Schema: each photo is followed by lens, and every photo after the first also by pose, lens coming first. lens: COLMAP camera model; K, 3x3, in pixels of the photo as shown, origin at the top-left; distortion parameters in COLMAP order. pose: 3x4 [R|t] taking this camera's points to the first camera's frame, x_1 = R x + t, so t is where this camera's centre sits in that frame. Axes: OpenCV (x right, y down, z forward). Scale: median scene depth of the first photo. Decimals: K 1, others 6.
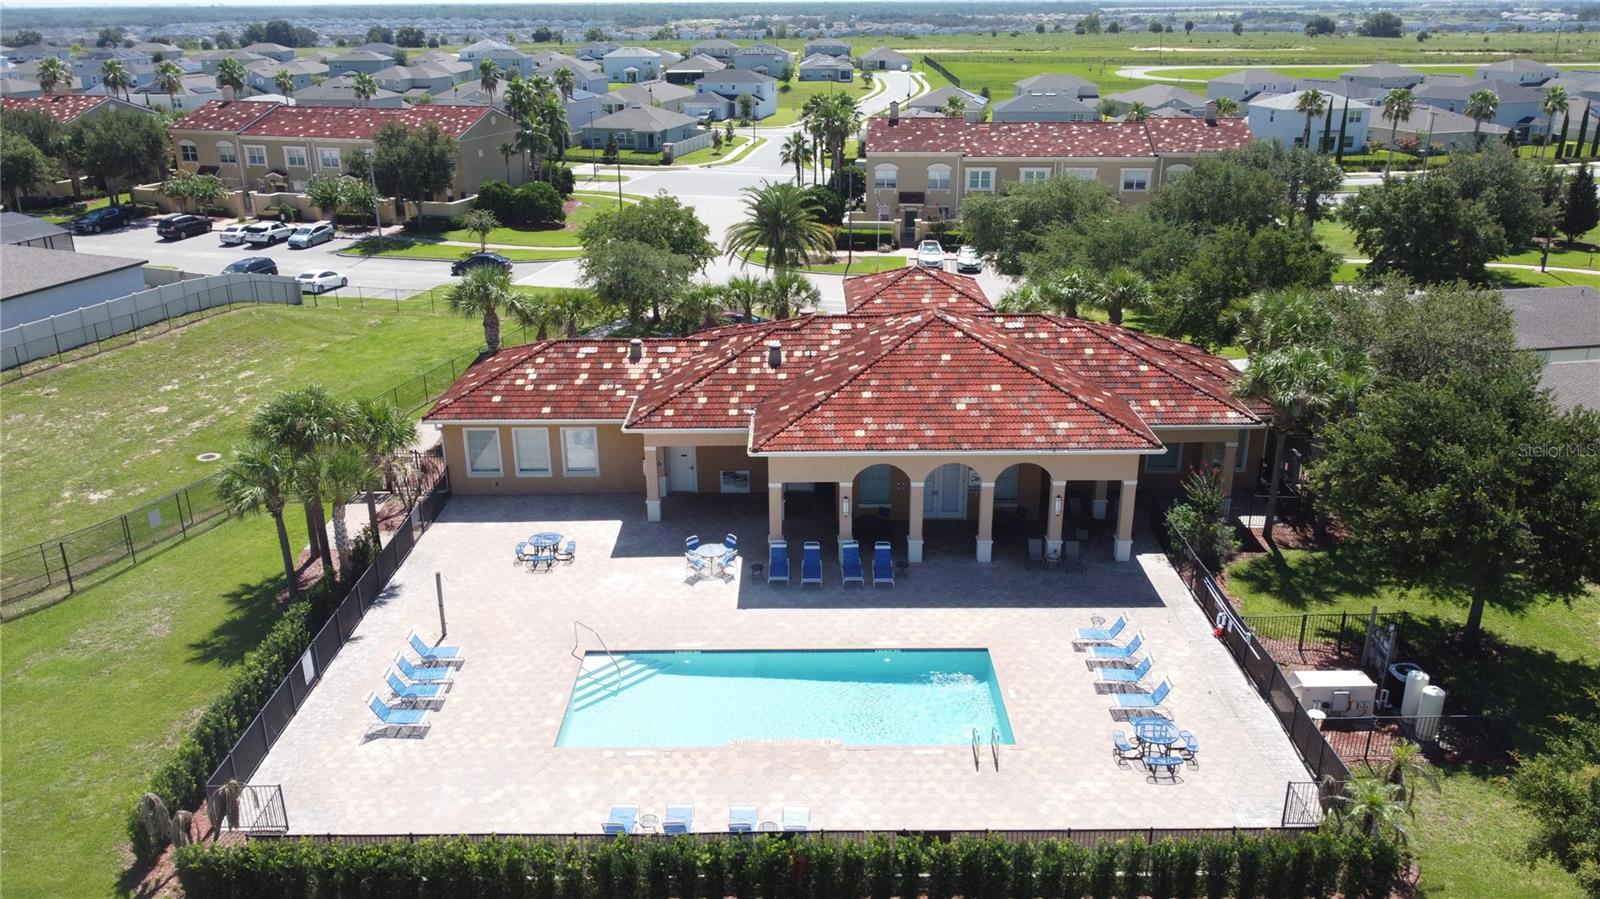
lens RADIAL K [[1201.8, 0, 801.4], [0, 1201.8, 461.3], [0, 0, 1]] dist [0.007805, -0.019861]
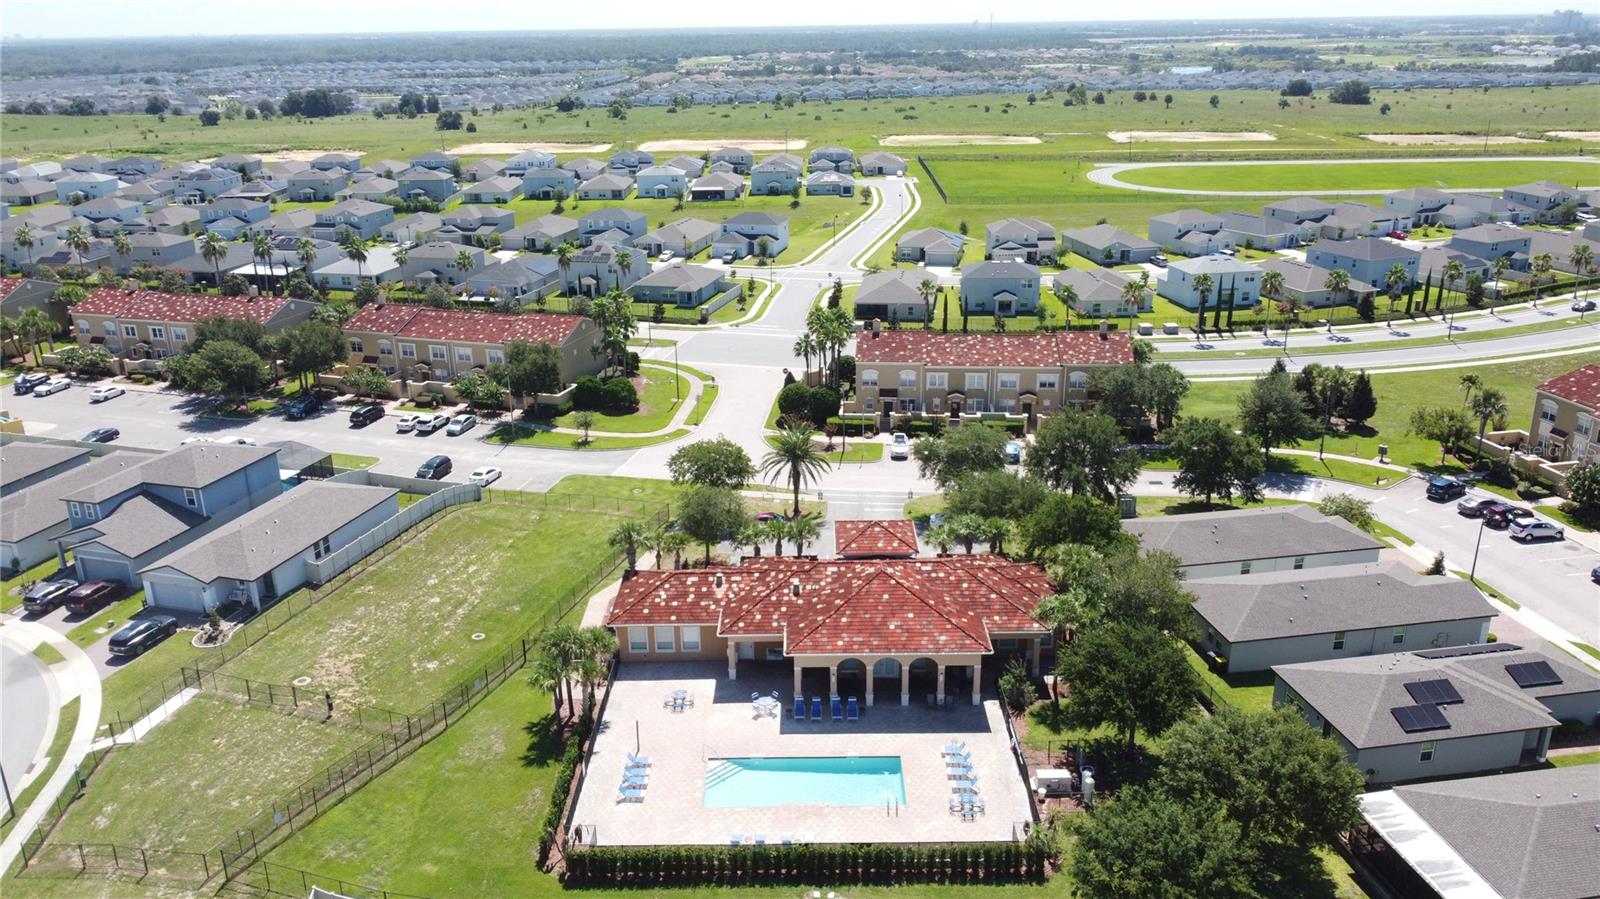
lens RADIAL K [[1201.8, 0, 804.8], [0, 1201.8, 452.3], [0, 0, 1]] dist [0.007805, -0.019861]
pose [[0.999976, -0.005186, -0.004695, 0.001151], [0.005064, 0.999661, -0.025530, -0.266098], [0.004826, 0.025505, 0.999663, -0.917601]]
